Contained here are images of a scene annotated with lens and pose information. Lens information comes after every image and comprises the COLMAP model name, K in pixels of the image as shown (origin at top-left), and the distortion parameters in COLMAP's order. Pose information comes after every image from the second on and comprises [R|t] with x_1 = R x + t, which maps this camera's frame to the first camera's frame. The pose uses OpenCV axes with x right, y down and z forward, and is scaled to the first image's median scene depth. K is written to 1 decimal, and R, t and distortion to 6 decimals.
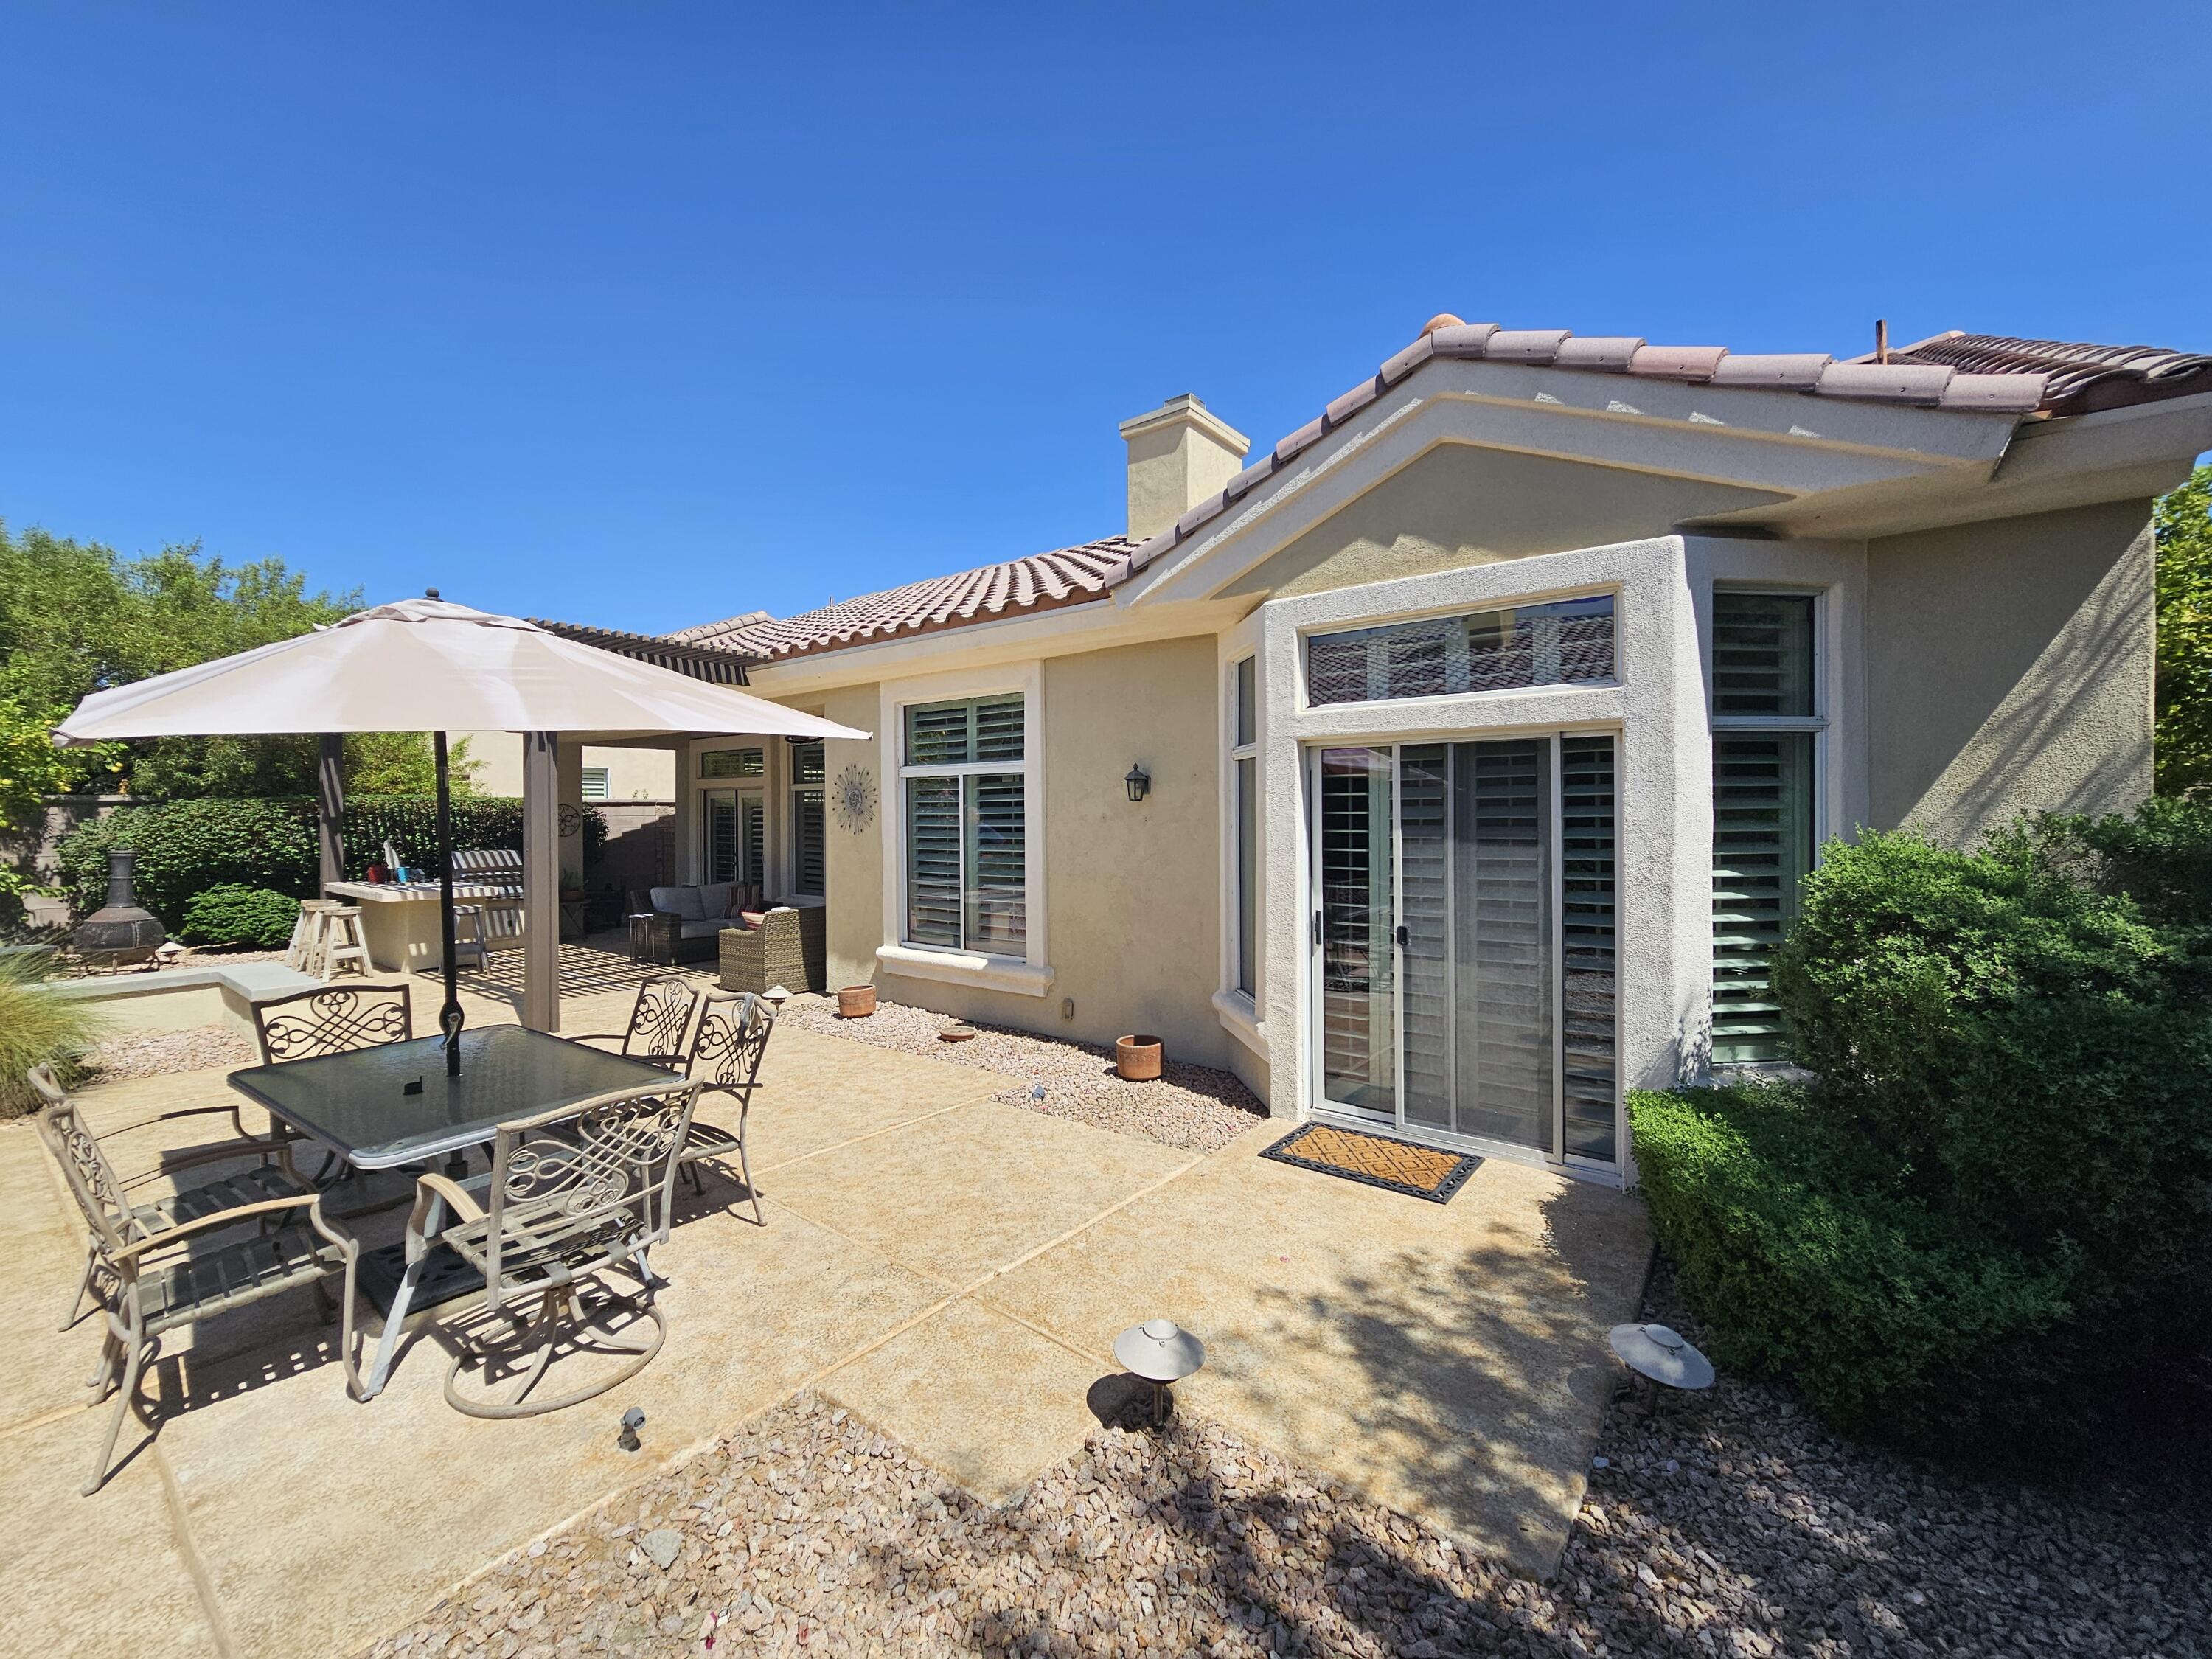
lens RADIAL K [[908.6, 0, 1108.8], [0, 908.6, 813.0], [0, 0, 1]] dist [0.000178, 0.000215]
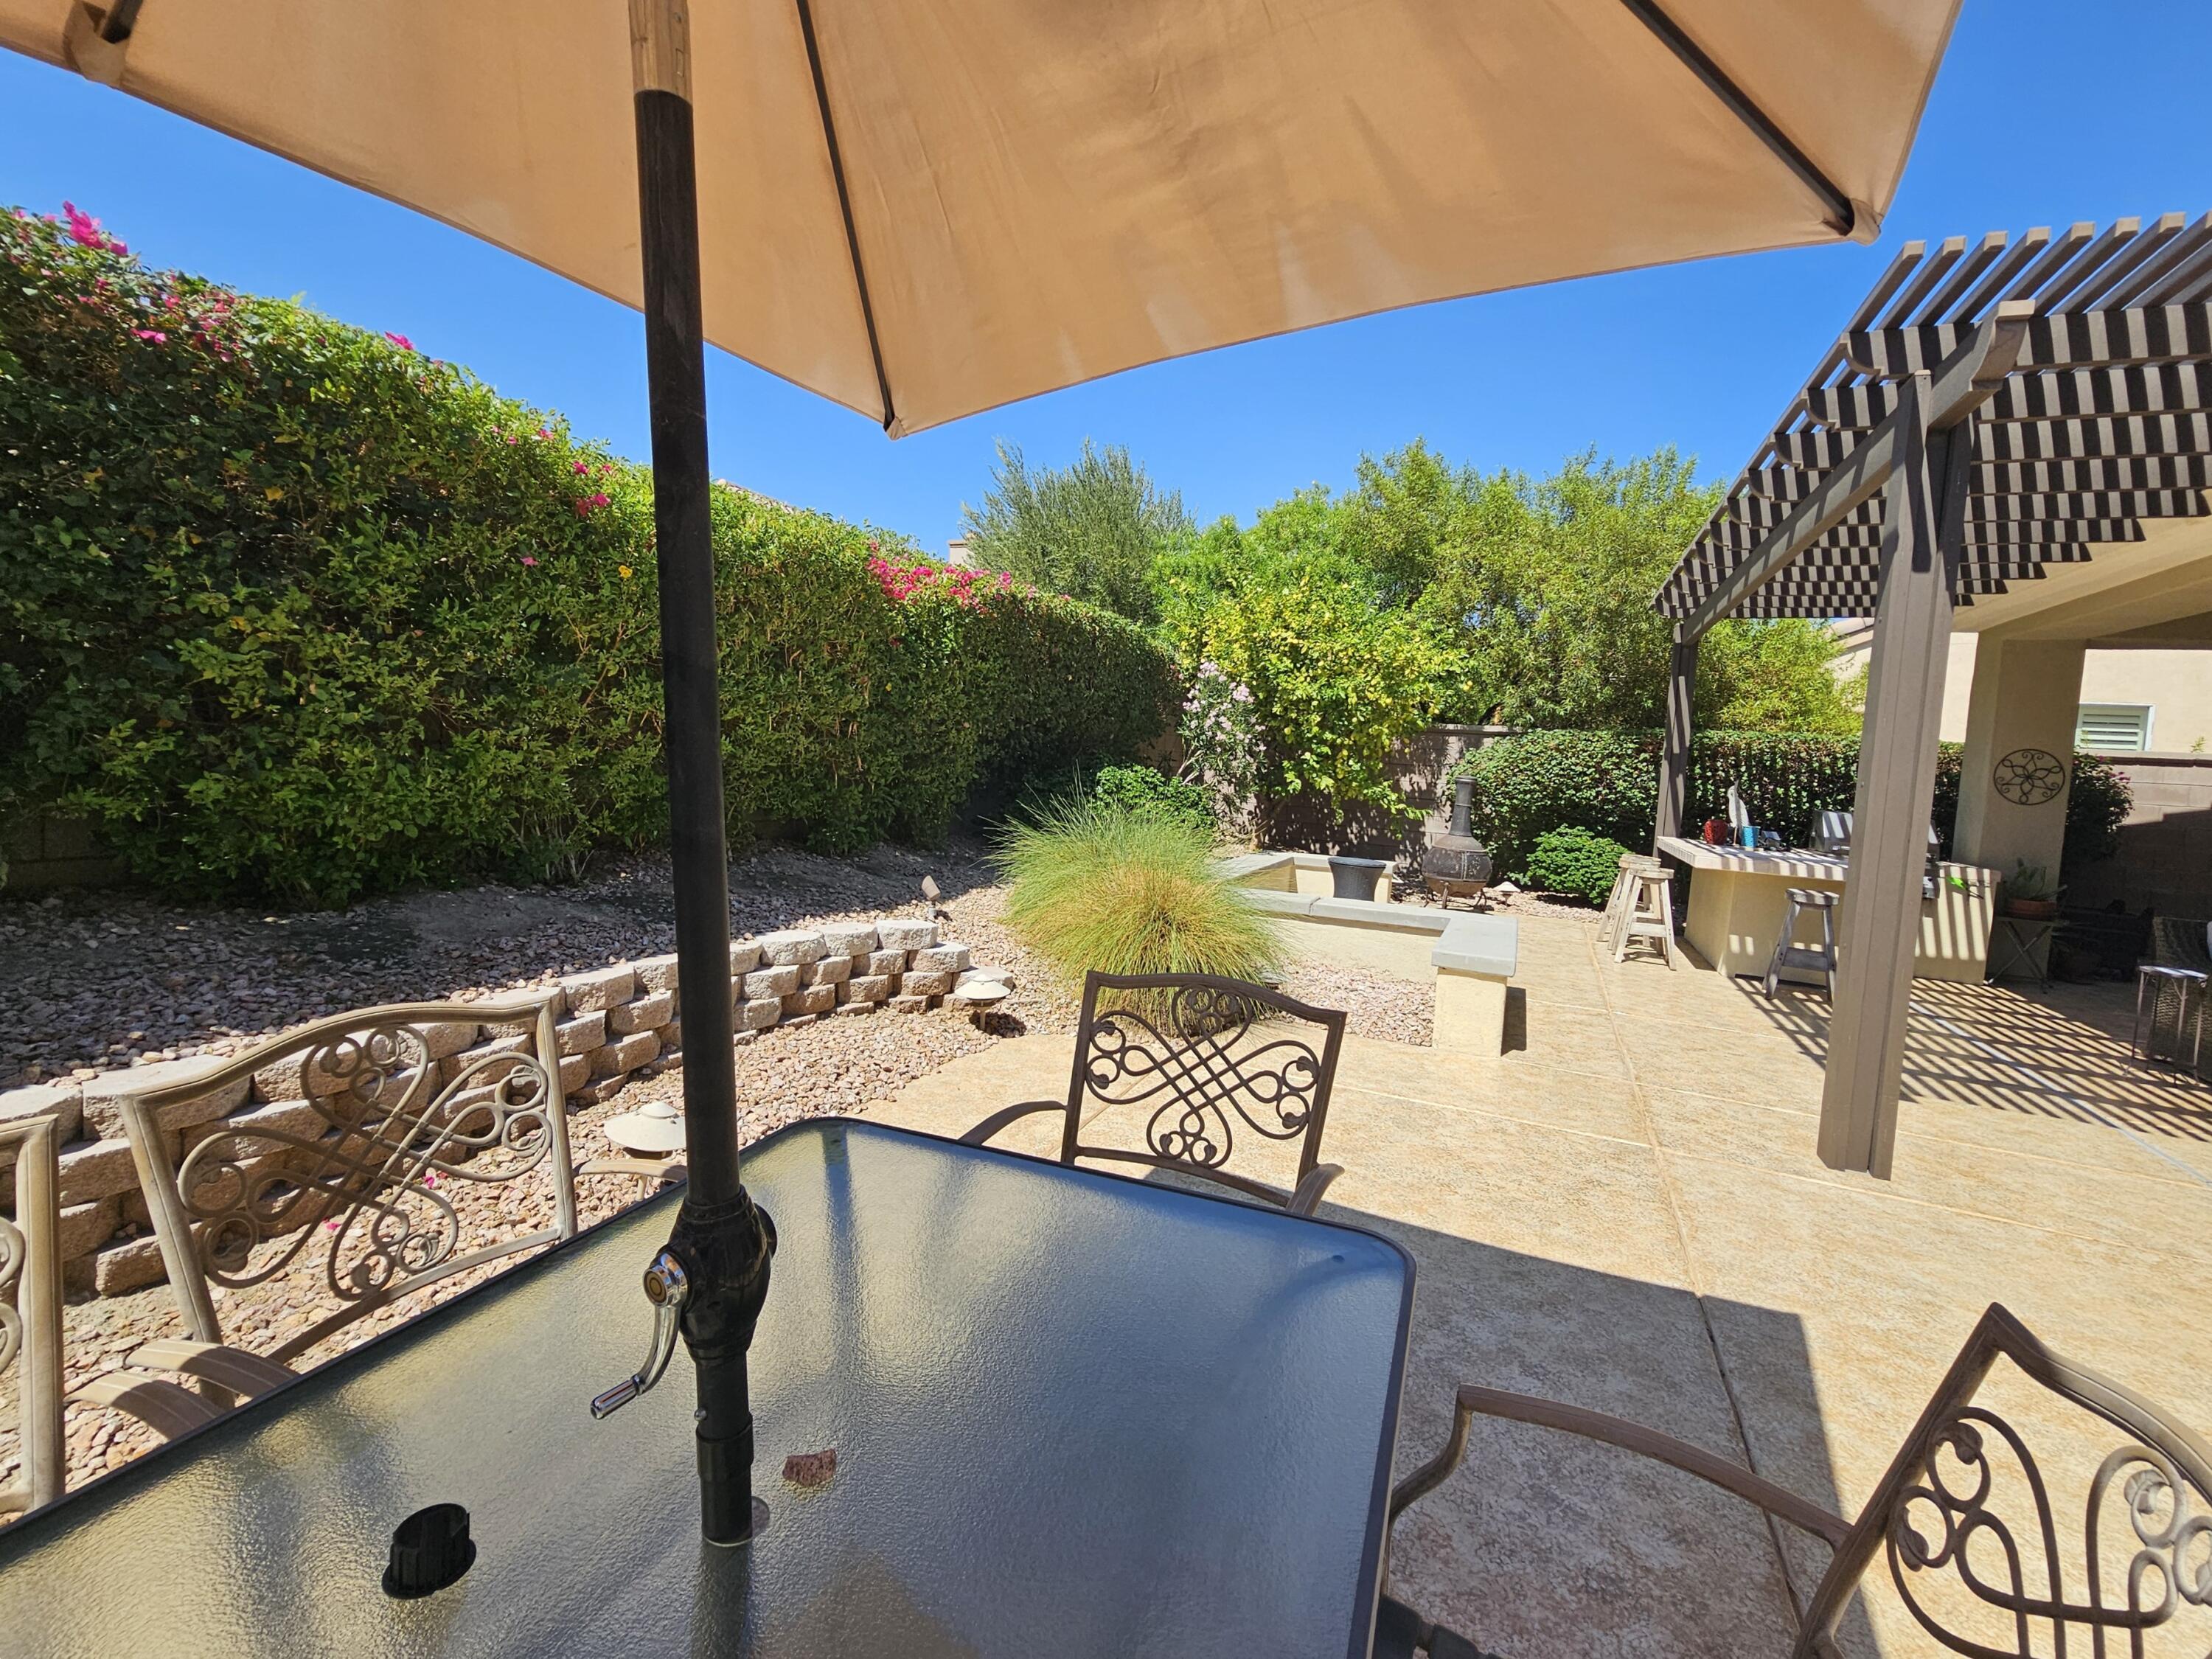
lens RADIAL K [[982.1, 0, 1105.4], [0, 982.1, 811.2], [0, 0, 1]] dist [-0.002138, -0.000539]
pose [[0.236150, 0.073366, -0.968943, -0.159410], [-0.061136, 0.996292, 0.060537, 0.033151], [0.969791, 0.044942, 0.239760, 0.336146]]
